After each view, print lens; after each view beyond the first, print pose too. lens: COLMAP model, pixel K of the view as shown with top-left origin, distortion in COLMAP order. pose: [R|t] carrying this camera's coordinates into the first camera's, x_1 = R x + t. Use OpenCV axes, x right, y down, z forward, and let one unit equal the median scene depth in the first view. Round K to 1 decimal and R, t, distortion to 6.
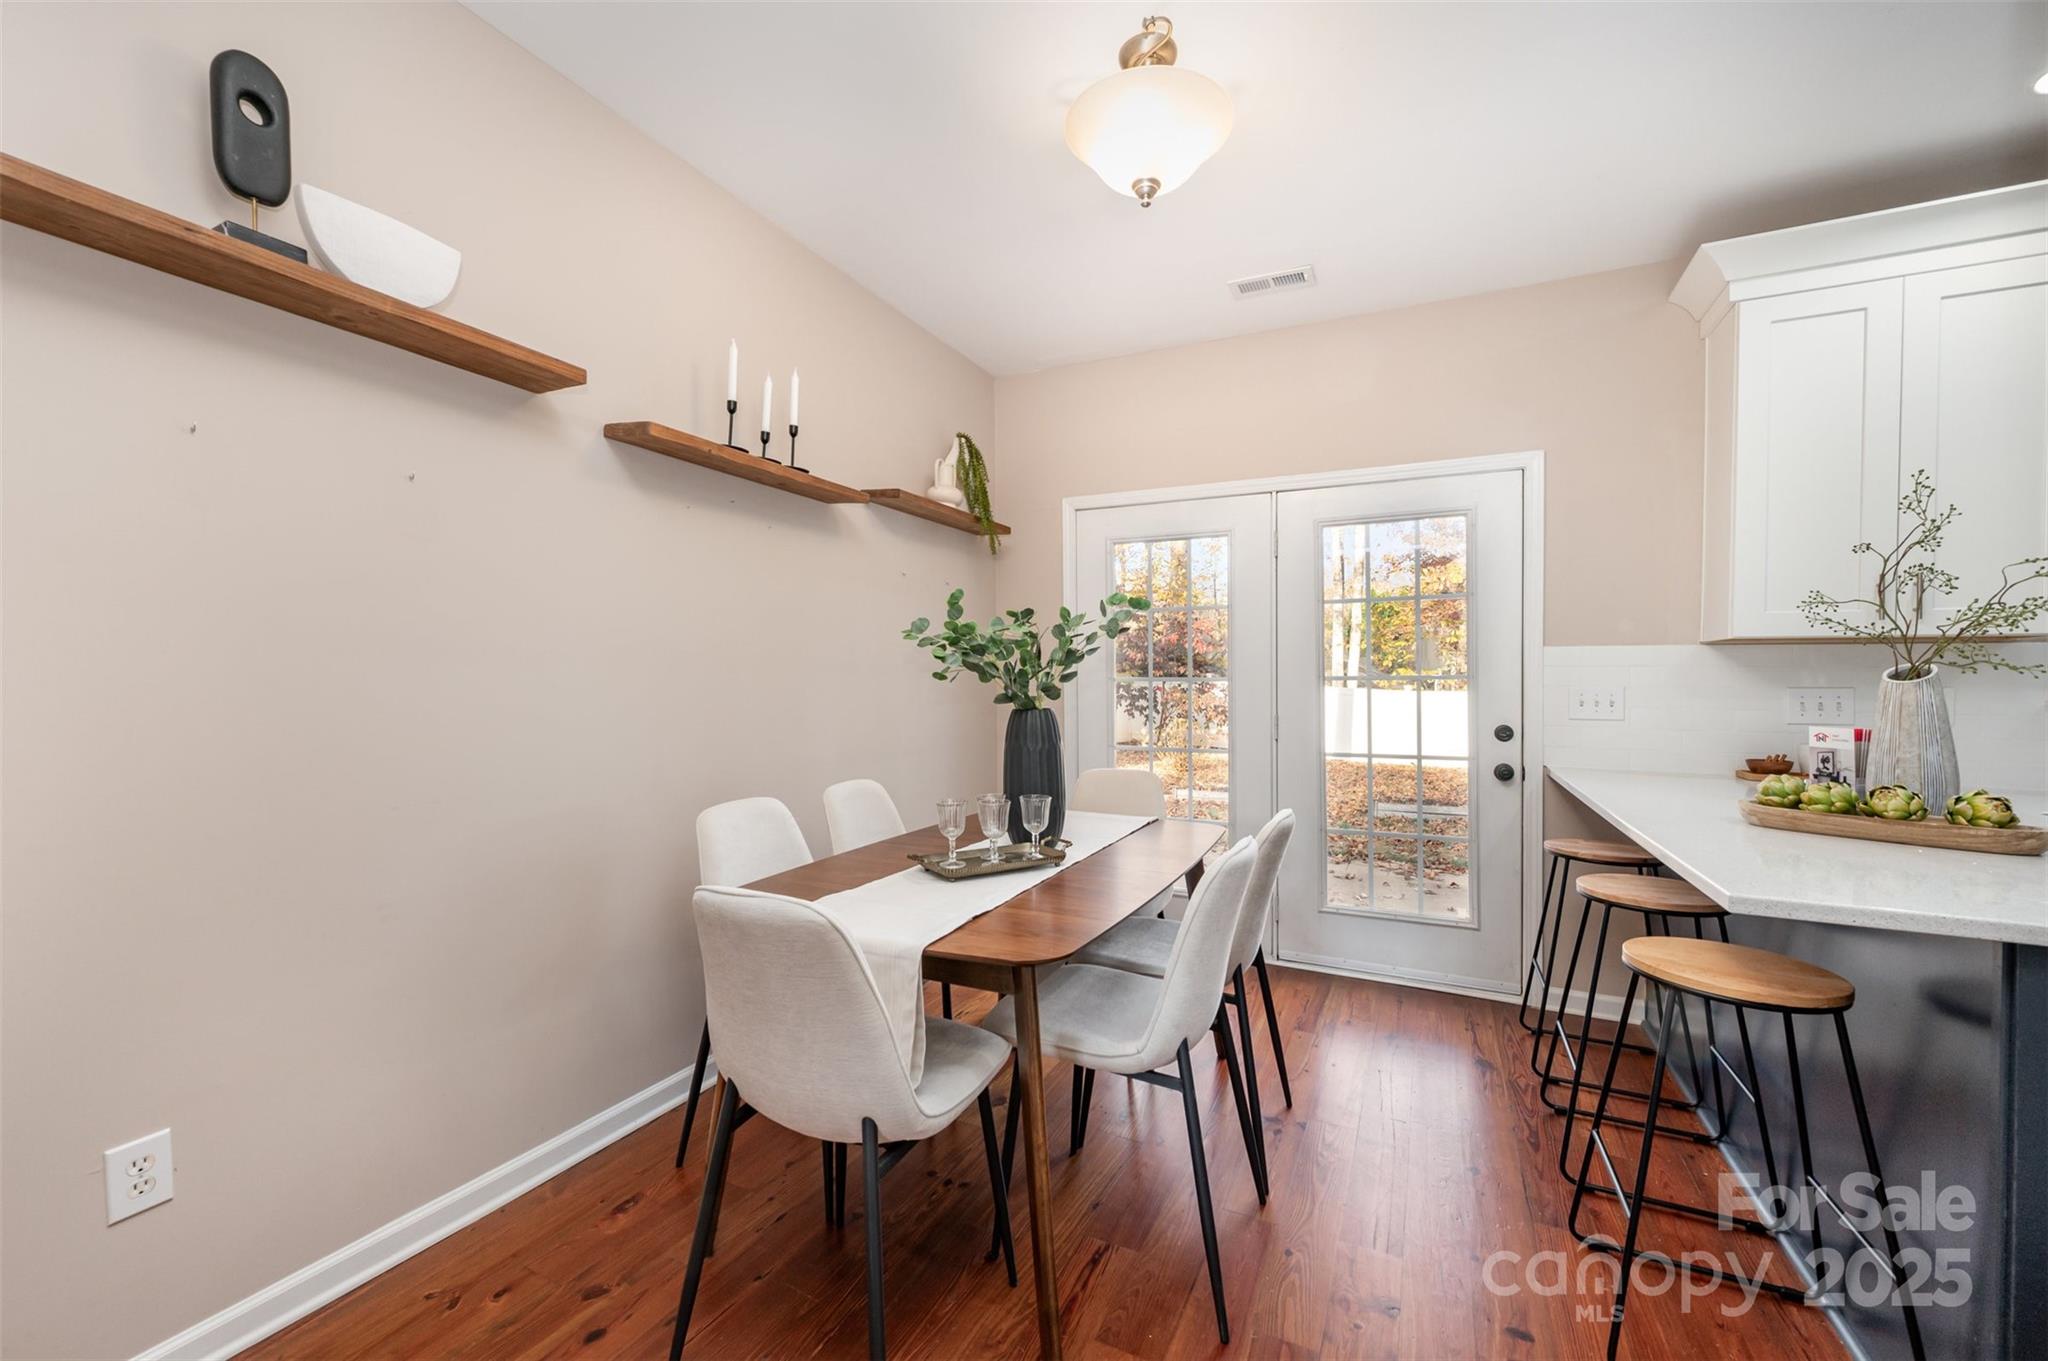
lens RADIAL K [[814.8, 0, 1024.0], [0, 814.8, 680.5], [0, 0, 1]] dist [0.001263, 0.000082]
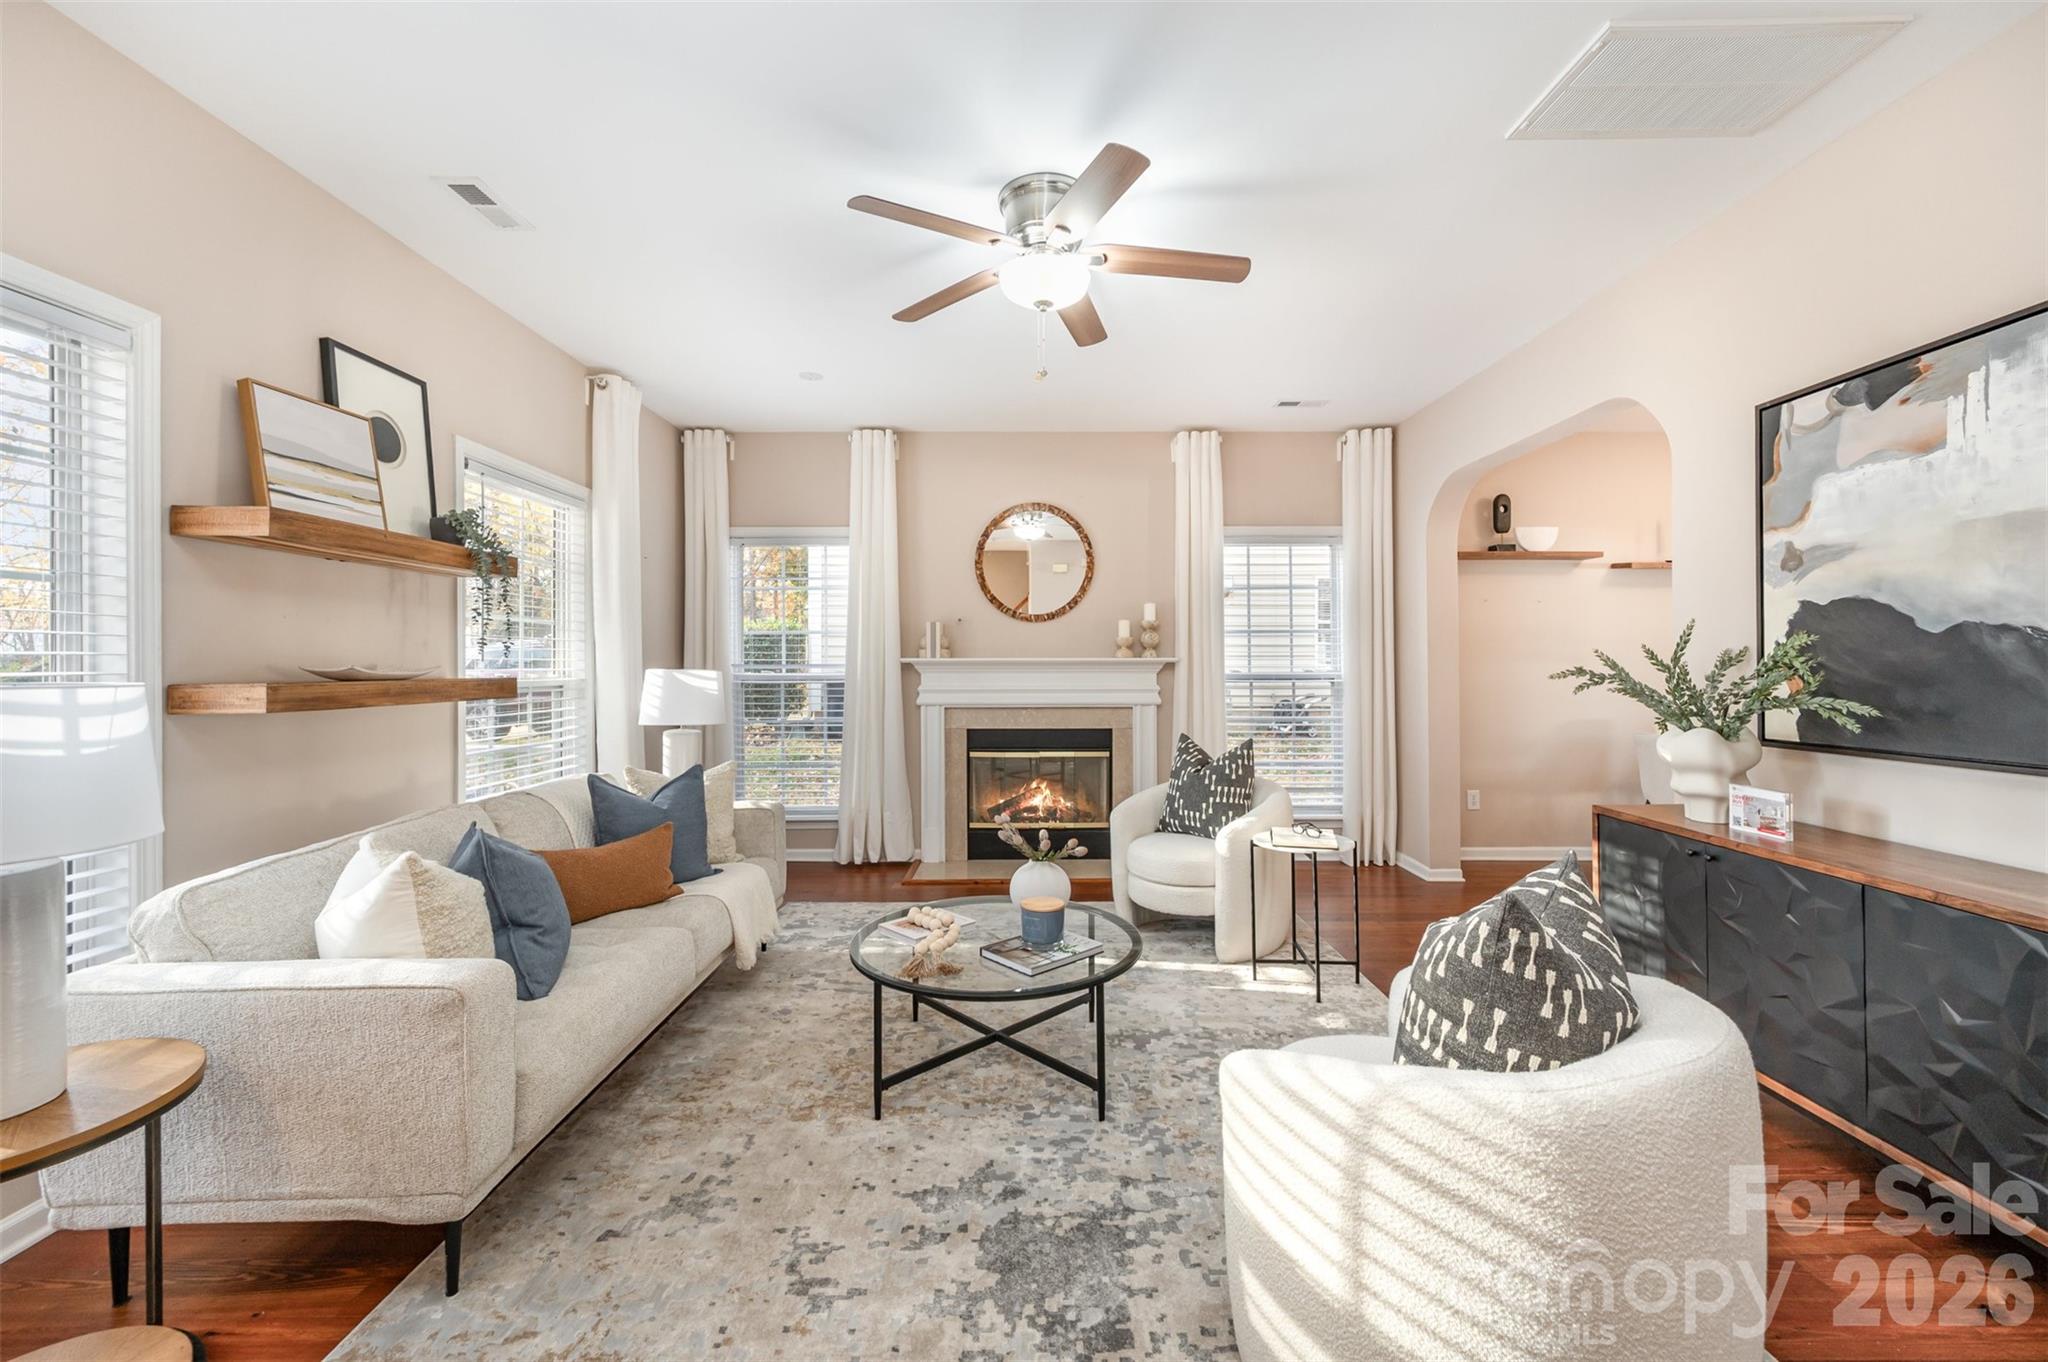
lens RADIAL K [[821.8, 0, 1026.1], [0, 821.8, 666.3], [0, 0, 1]] dist [-0.000250, -0.000096]
pose [[0.434850, -0.002582, -0.900499, 1.314468], [-0.002014, 0.999991, -0.003839, 0.017259], [0.900501, 0.003483, 0.434841, -2.302852]]
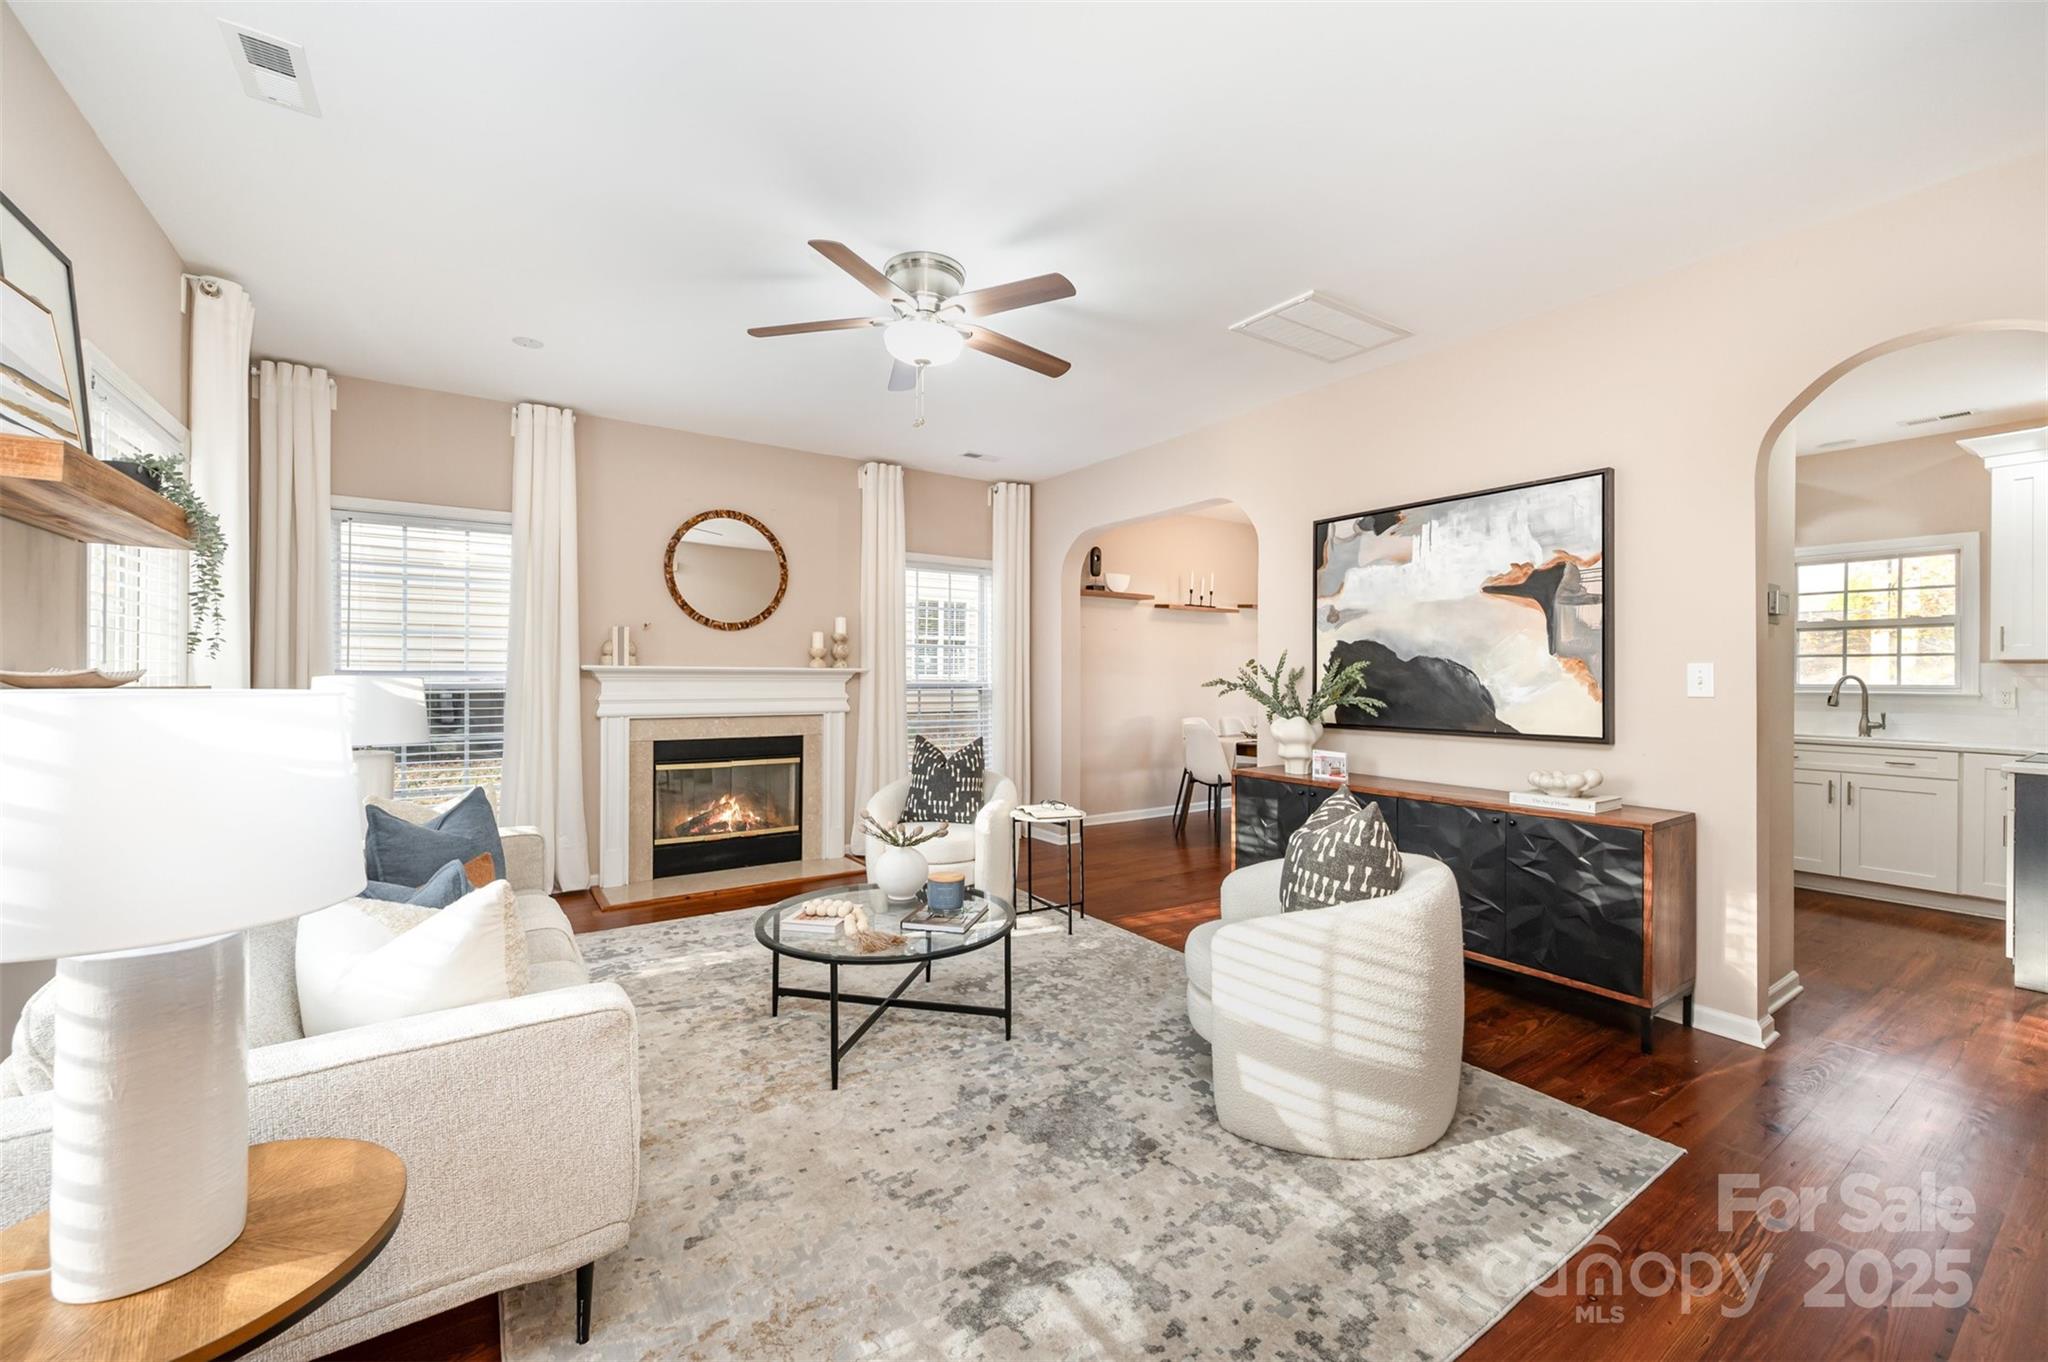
lens RADIAL K [[814.8, 0, 1024.0], [0, 814.8, 681.0], [0, 0, 1]] dist [0.001263, 0.000082]
pose [[0.864959, 0.005418, -0.501814, 1.001334], [-0.006344, 0.999980, -0.000138, 0.021070], [0.501803, 0.003302, 0.864976, -3.068873]]
